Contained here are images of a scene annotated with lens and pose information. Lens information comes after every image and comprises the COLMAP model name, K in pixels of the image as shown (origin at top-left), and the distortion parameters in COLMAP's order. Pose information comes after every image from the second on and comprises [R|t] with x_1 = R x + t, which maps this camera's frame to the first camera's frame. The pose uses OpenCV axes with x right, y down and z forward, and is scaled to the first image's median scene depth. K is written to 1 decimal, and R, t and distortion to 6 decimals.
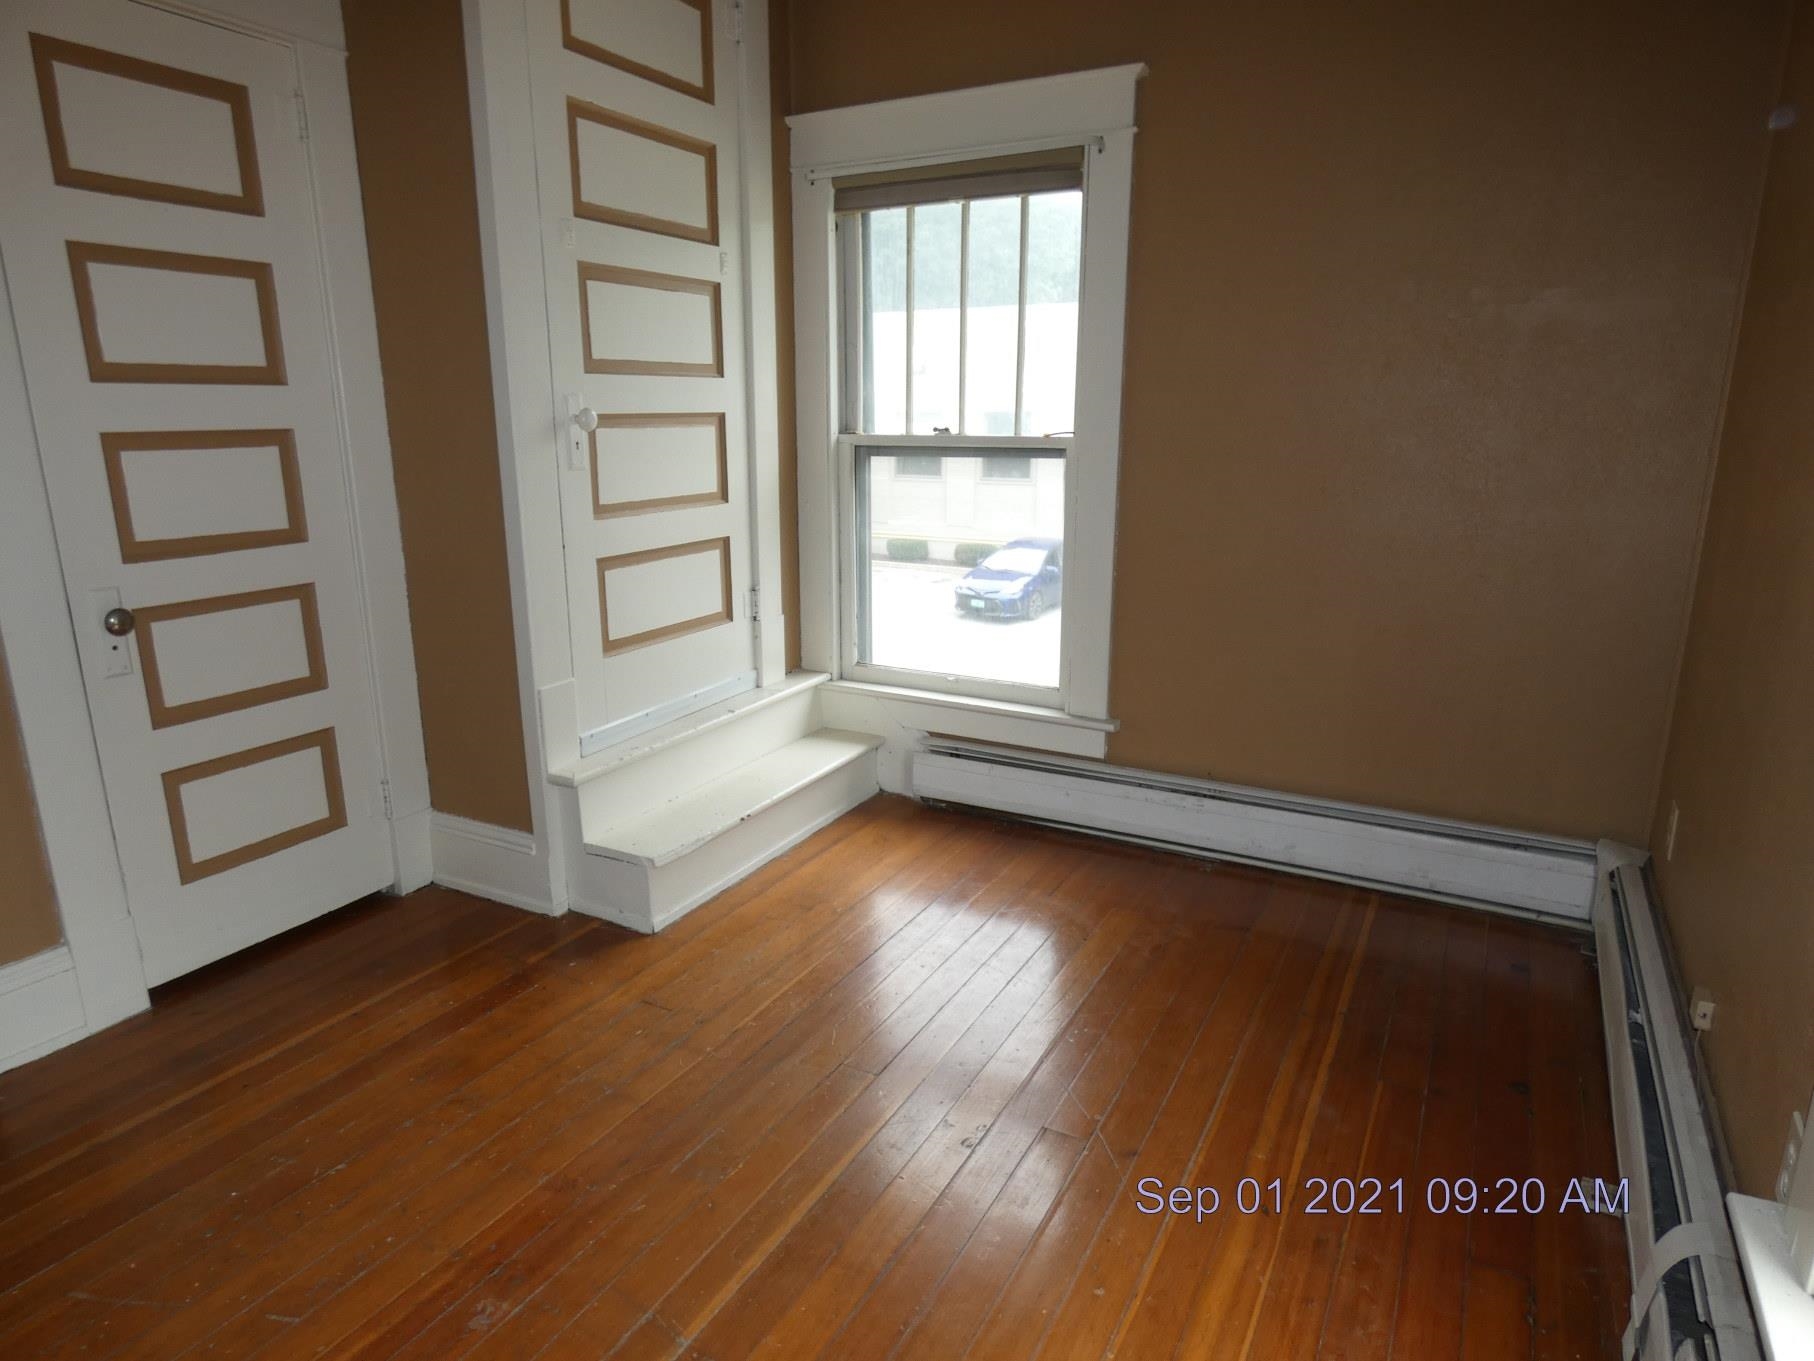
lens RADIAL K [[1094.8, 0, 908.0], [0, 1094.8, 681.1], [0, 0, 1]] dist [-0.009994, 0.004987]
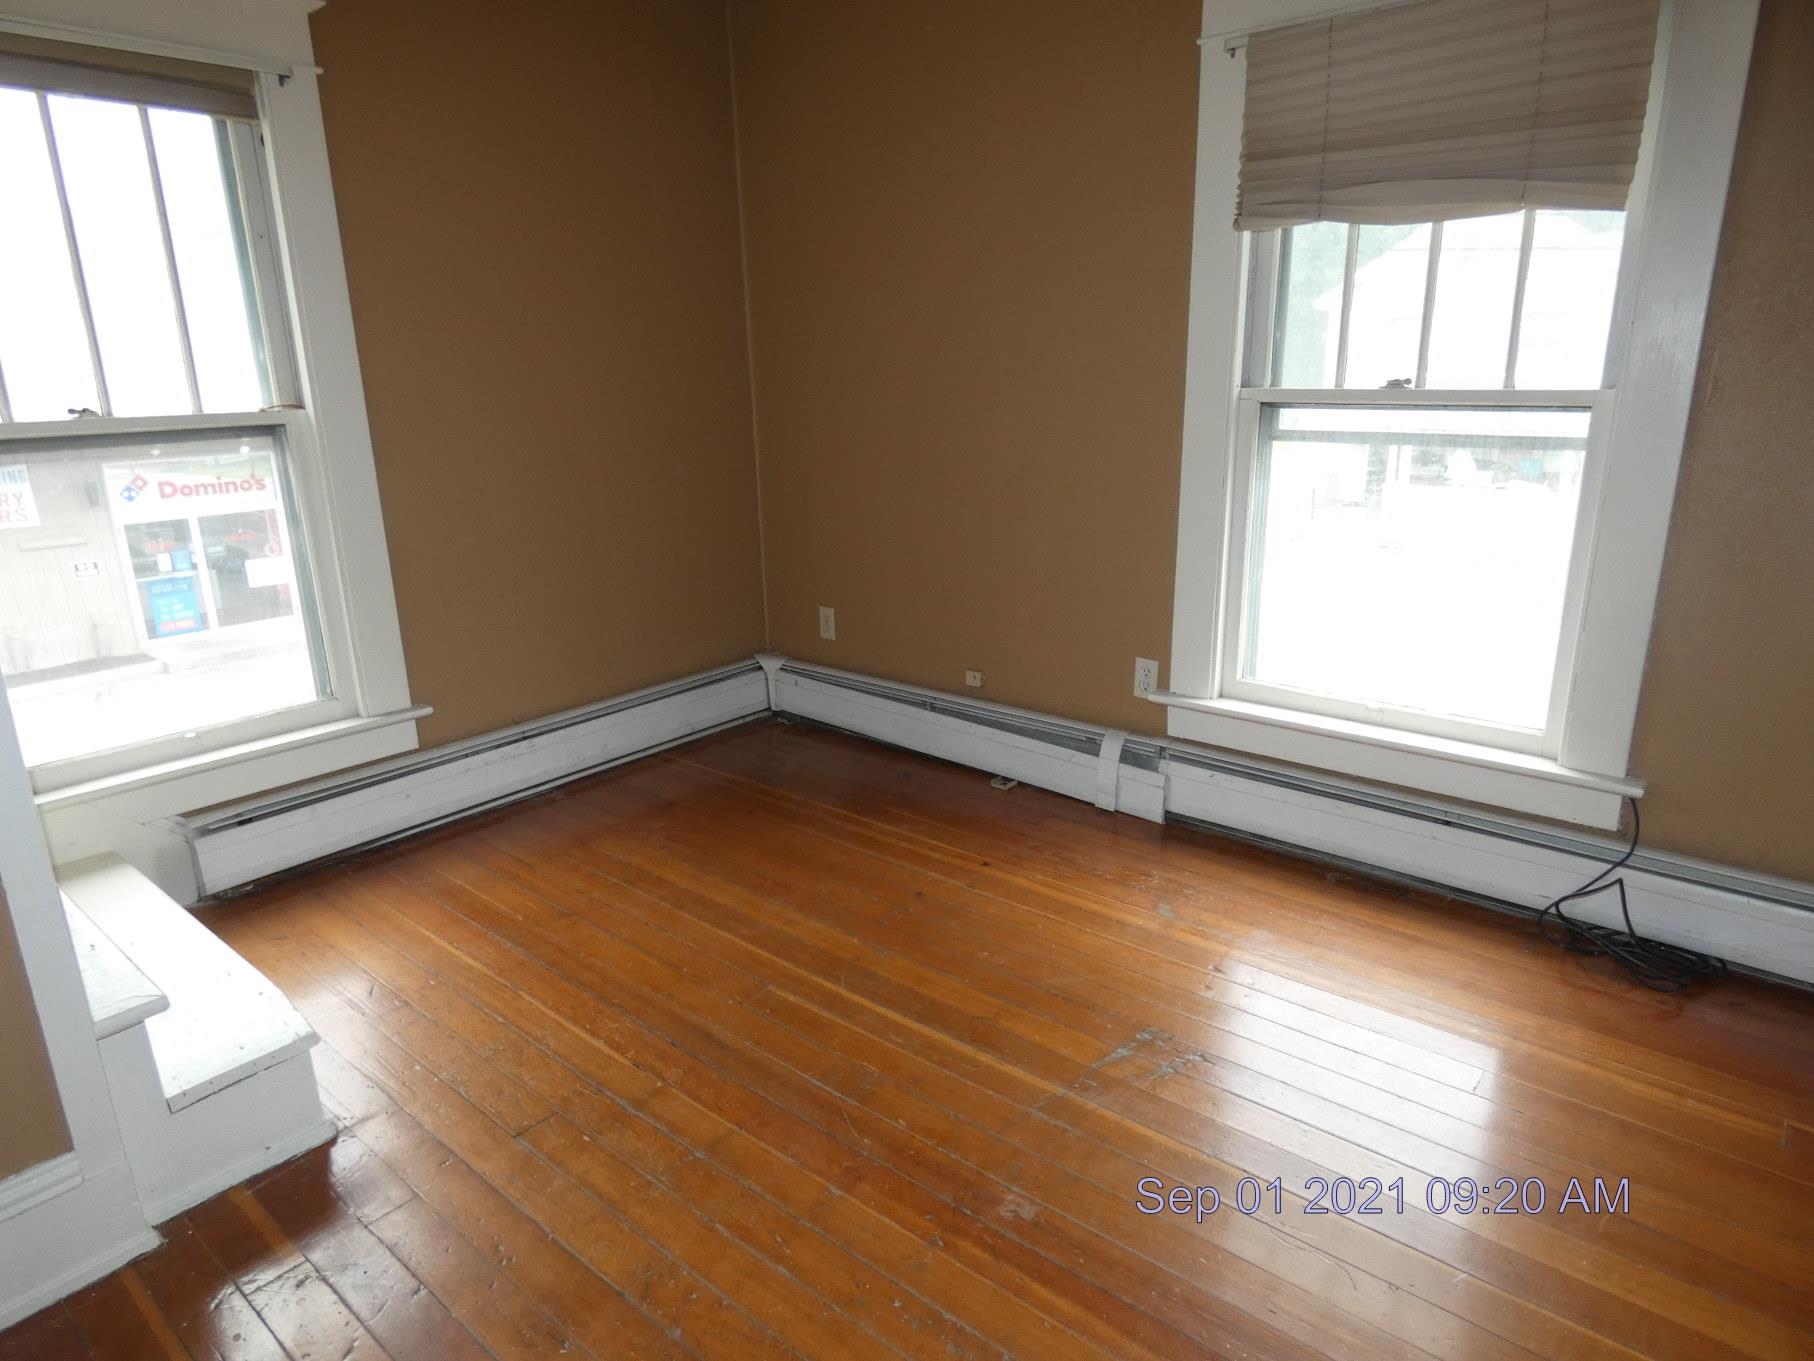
lens RADIAL K [[1094.8, 0, 908.7], [0, 1094.8, 682.0], [0, 0, 1]] dist [-0.009994, 0.004987]
pose [[0.196909, -0.279071, 0.939865, -0.626058], [0.259291, 0.939324, 0.224587, -0.086714], [-0.945513, 0.199475, 0.257322, 0.354233]]
